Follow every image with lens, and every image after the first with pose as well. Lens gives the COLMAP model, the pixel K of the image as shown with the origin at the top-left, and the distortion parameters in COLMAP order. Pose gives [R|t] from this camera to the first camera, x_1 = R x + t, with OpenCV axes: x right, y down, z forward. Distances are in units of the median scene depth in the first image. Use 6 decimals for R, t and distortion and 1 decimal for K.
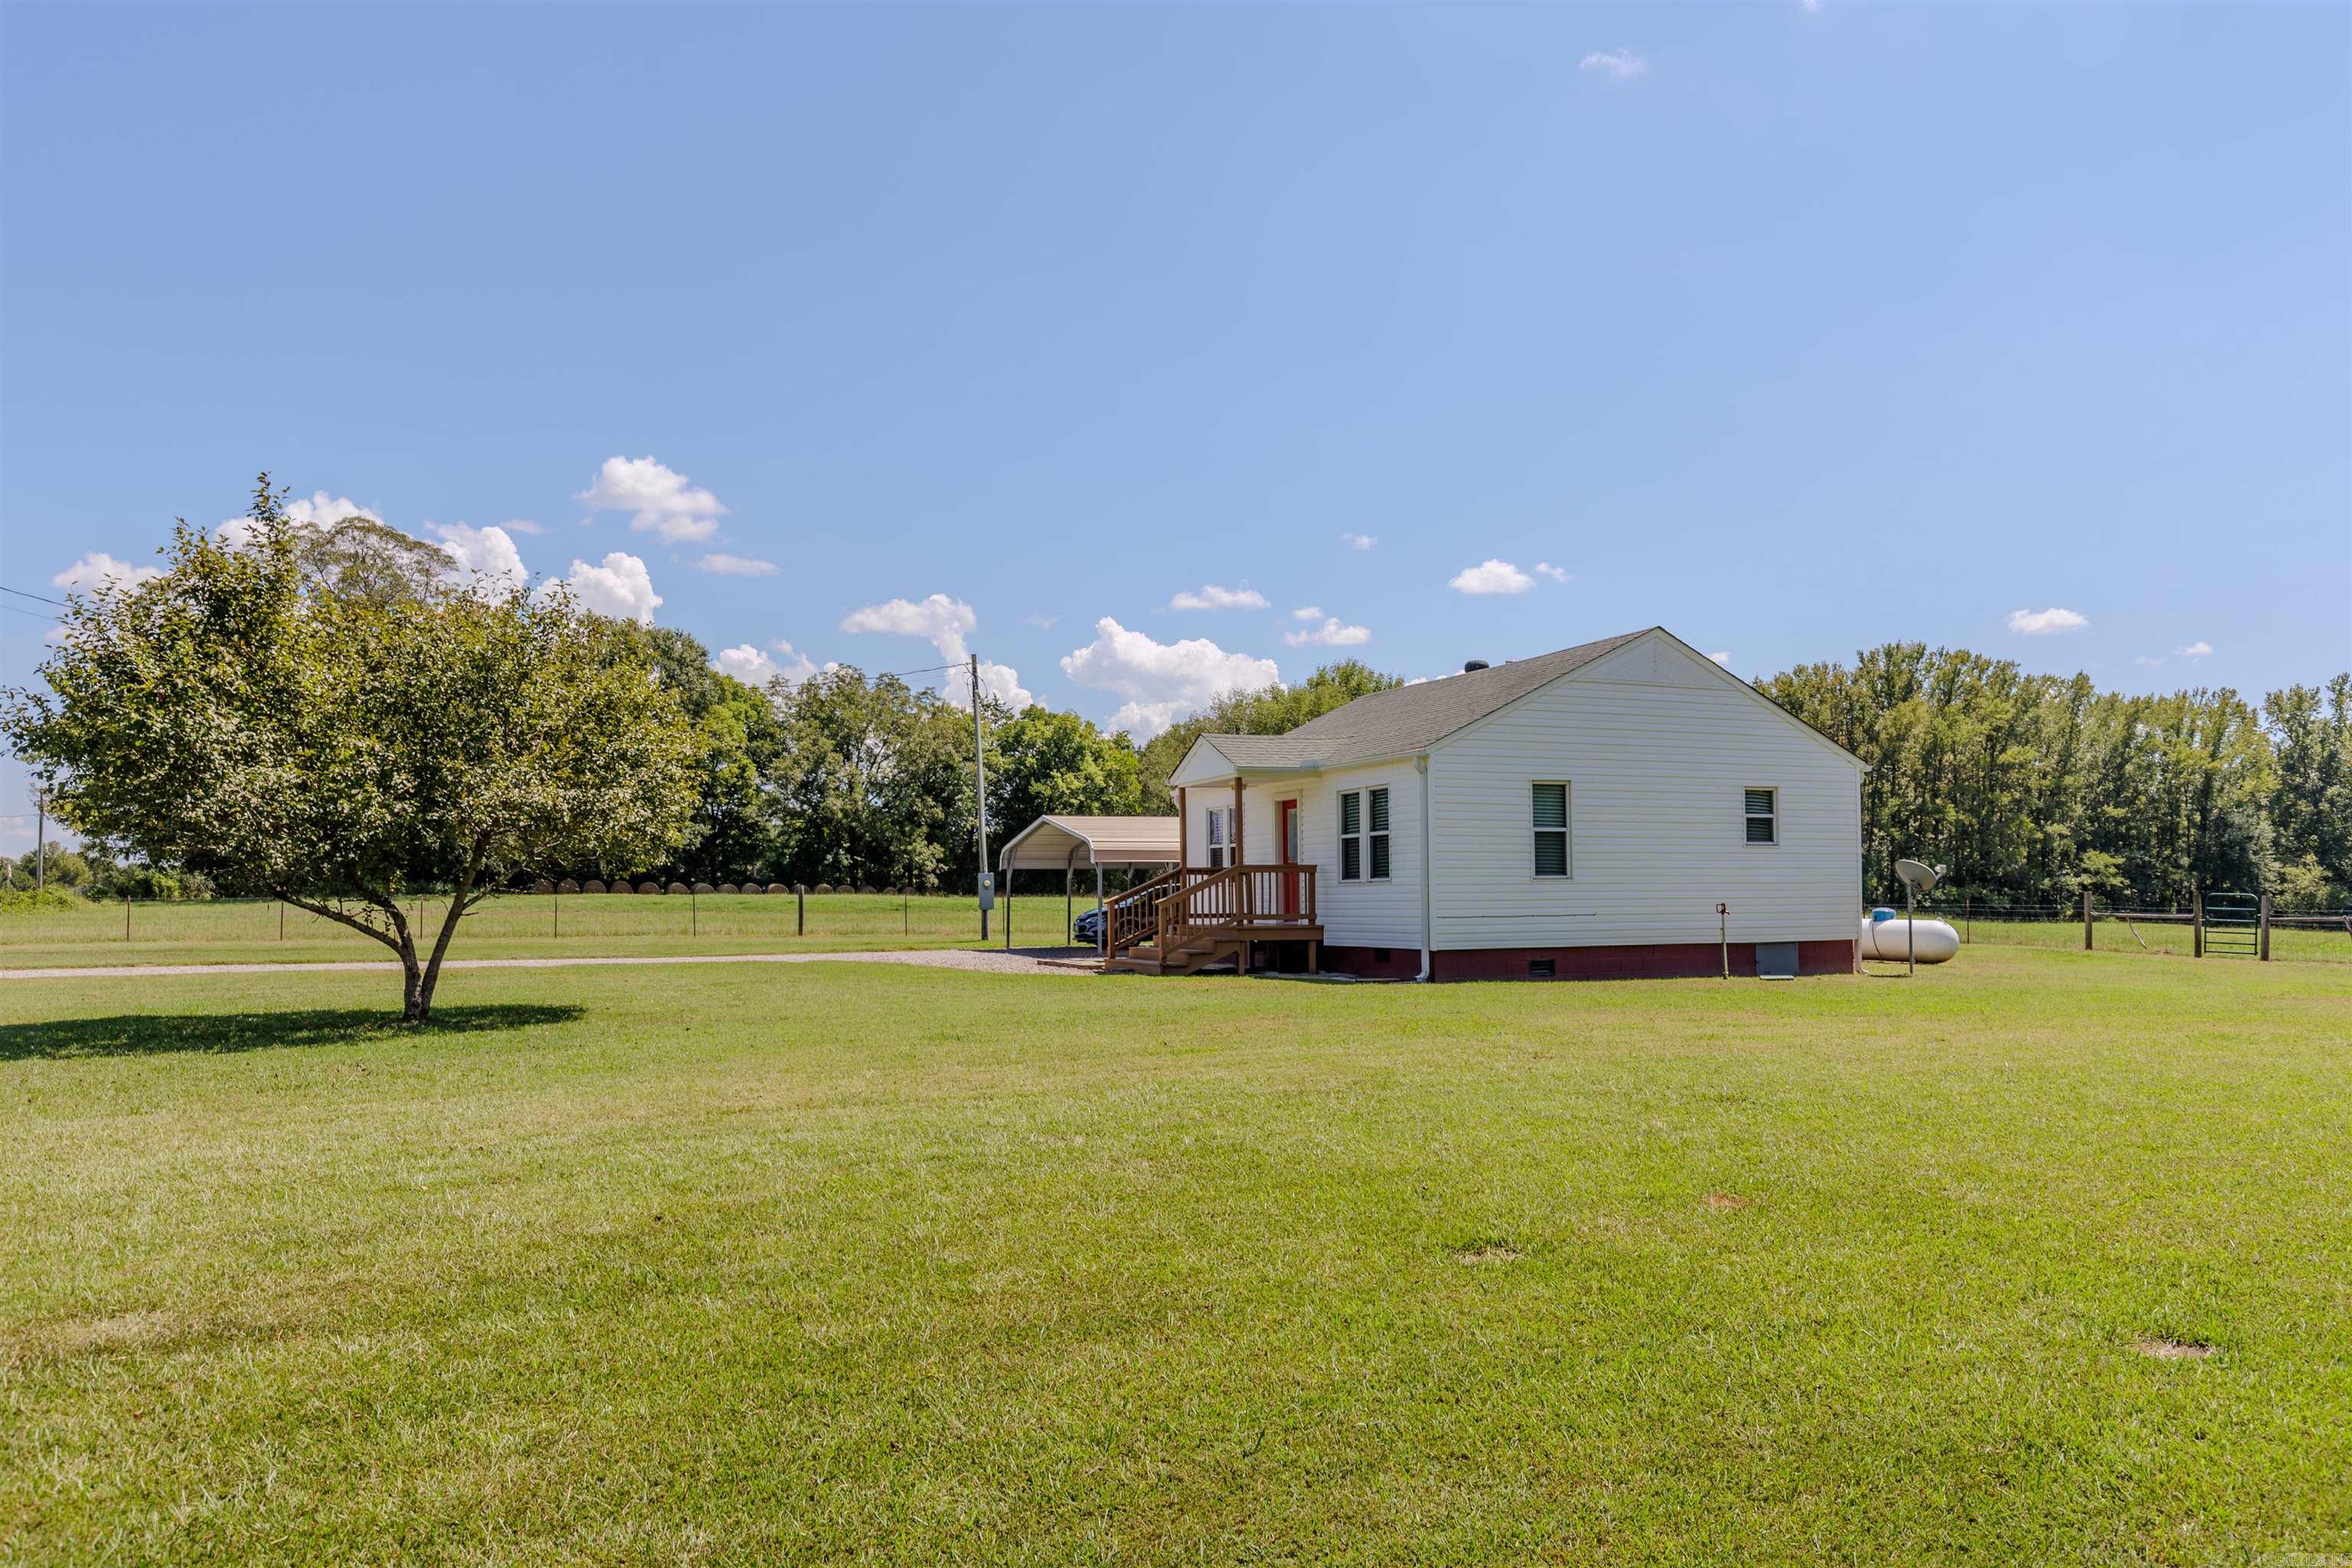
lens RADIAL K [[1589.9, 0, 1173.9], [0, 1589.9, 797.1], [0, 0, 1]] dist [0.007867, -0.001475]
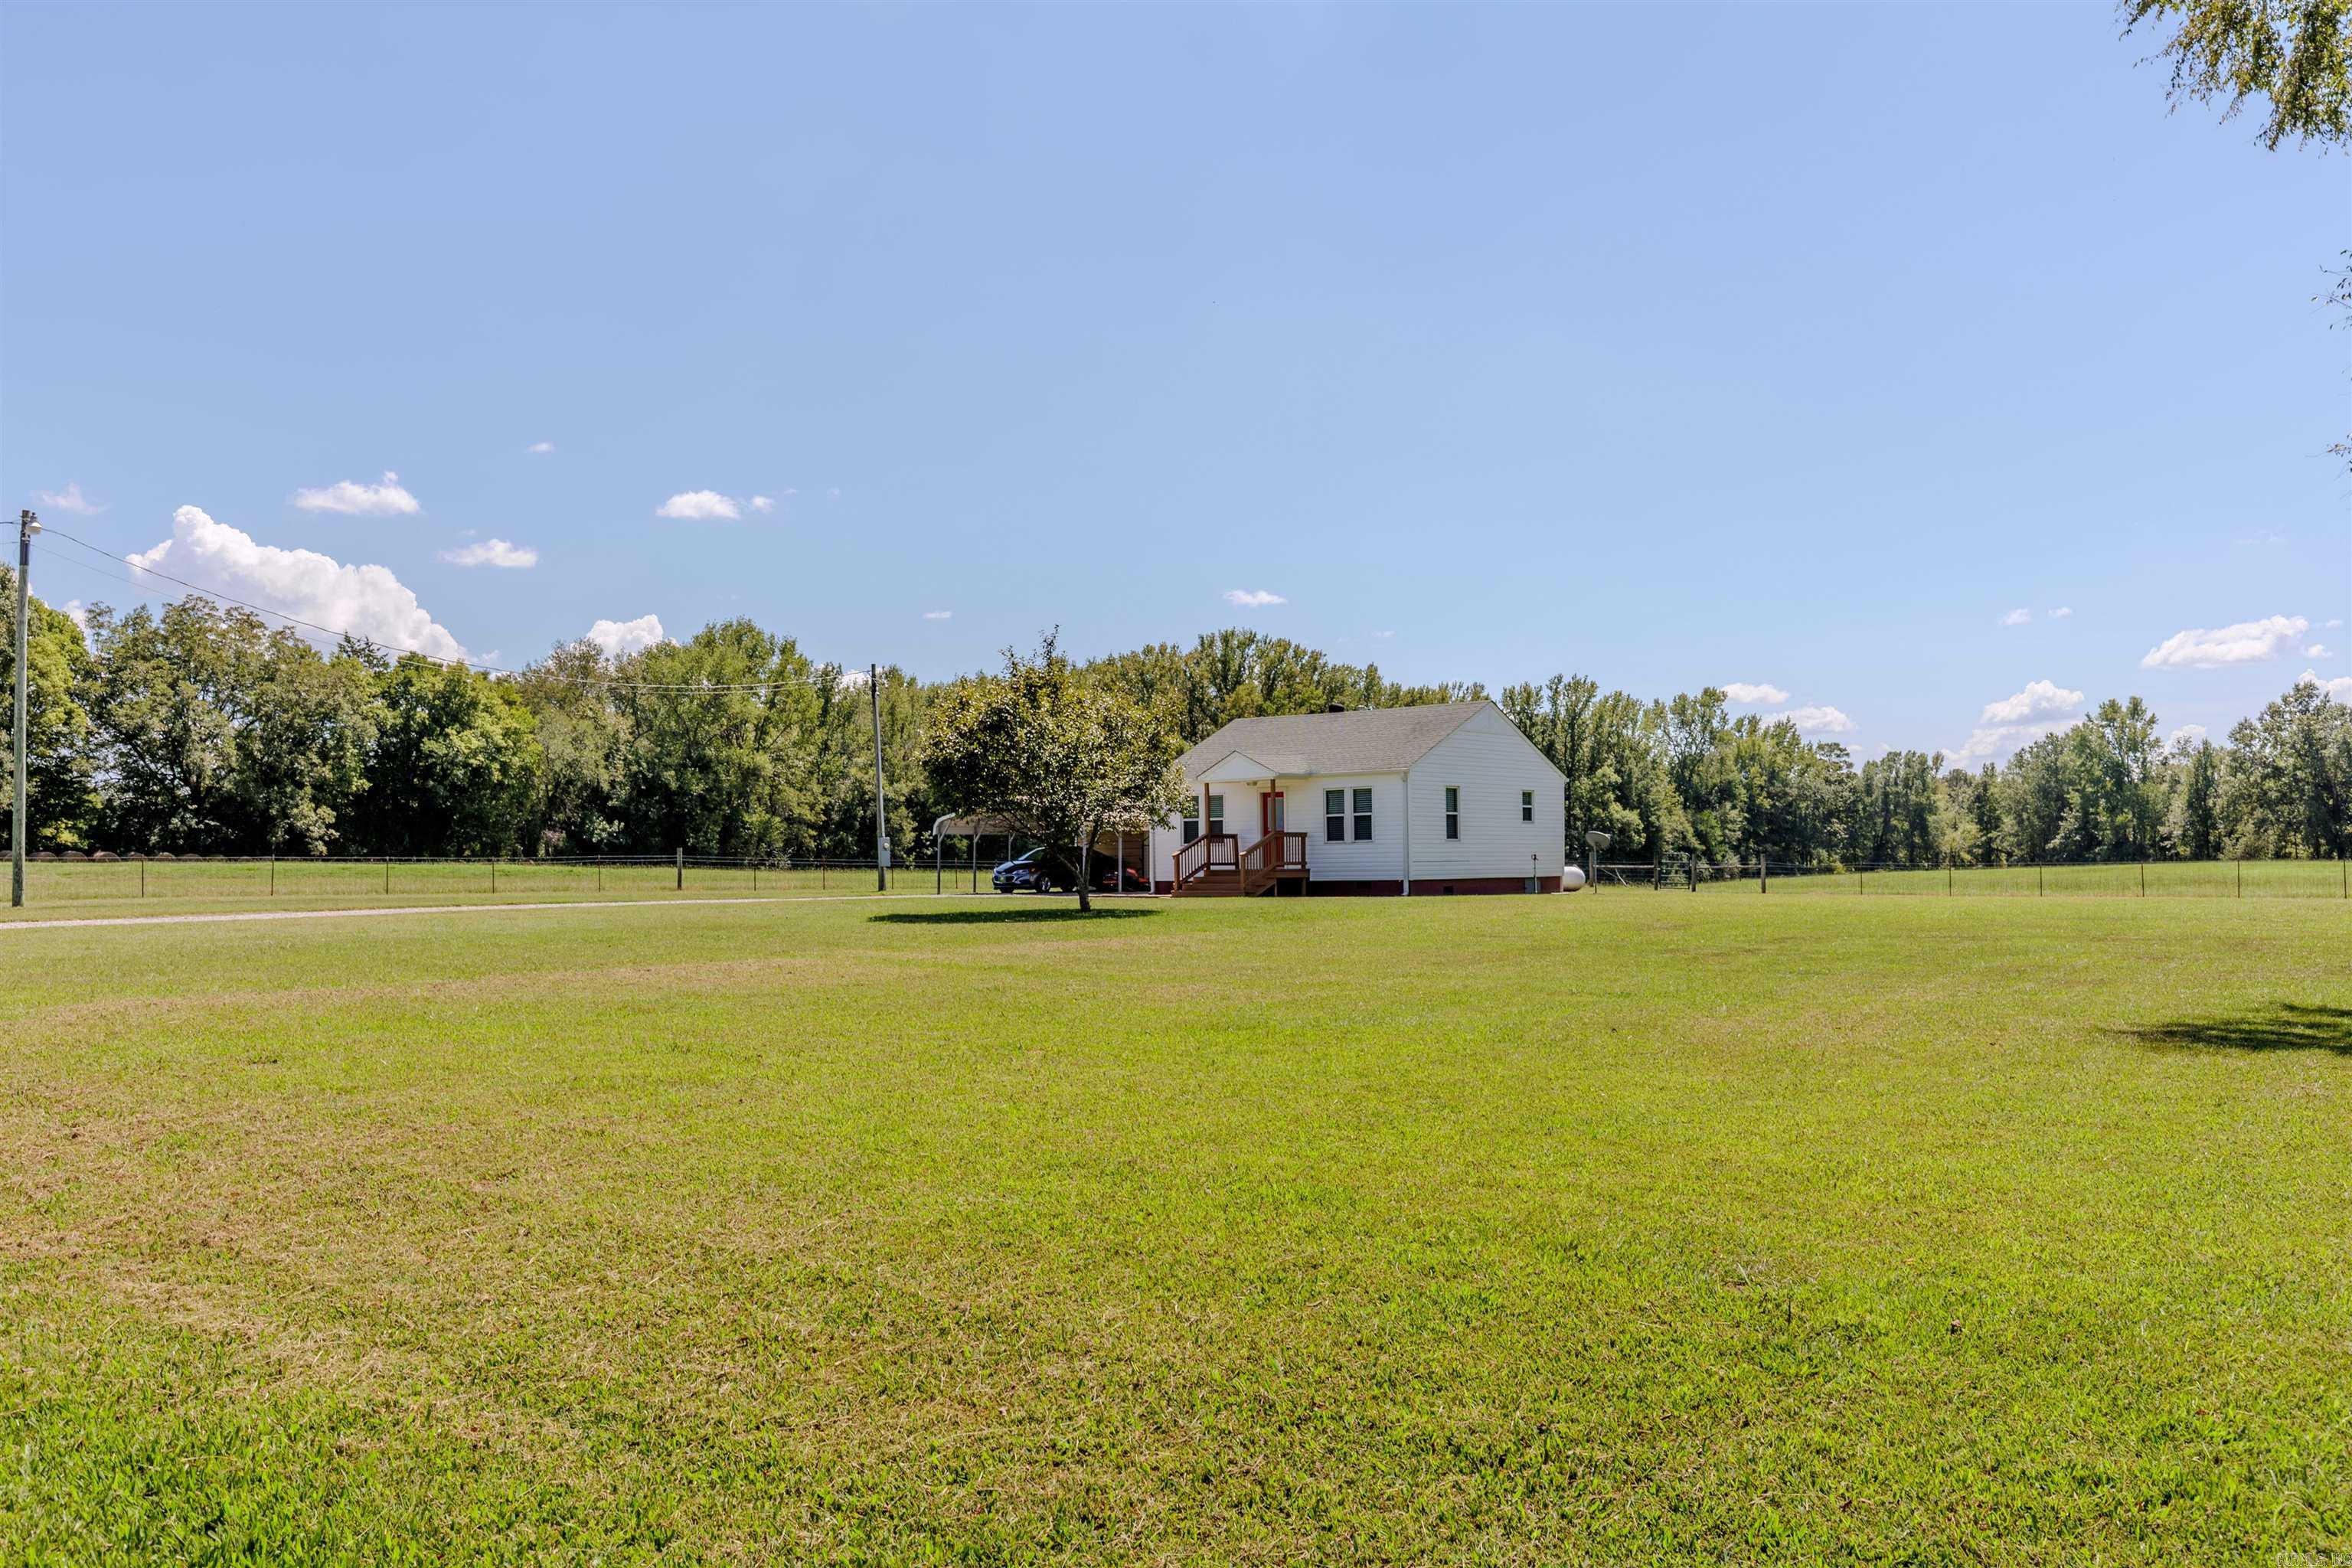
lens RADIAL K [[1926.7, 0, 1158.1], [0, 1926.7, 764.5], [0, 0, 1]] dist [-0.006794, 0.012367]
pose [[0.891347, 0.022202, 0.452779, -0.221338], [-0.024807, 0.999692, -0.000183, -0.005572], [-0.452643, -0.011069, 0.891623, -0.168119]]
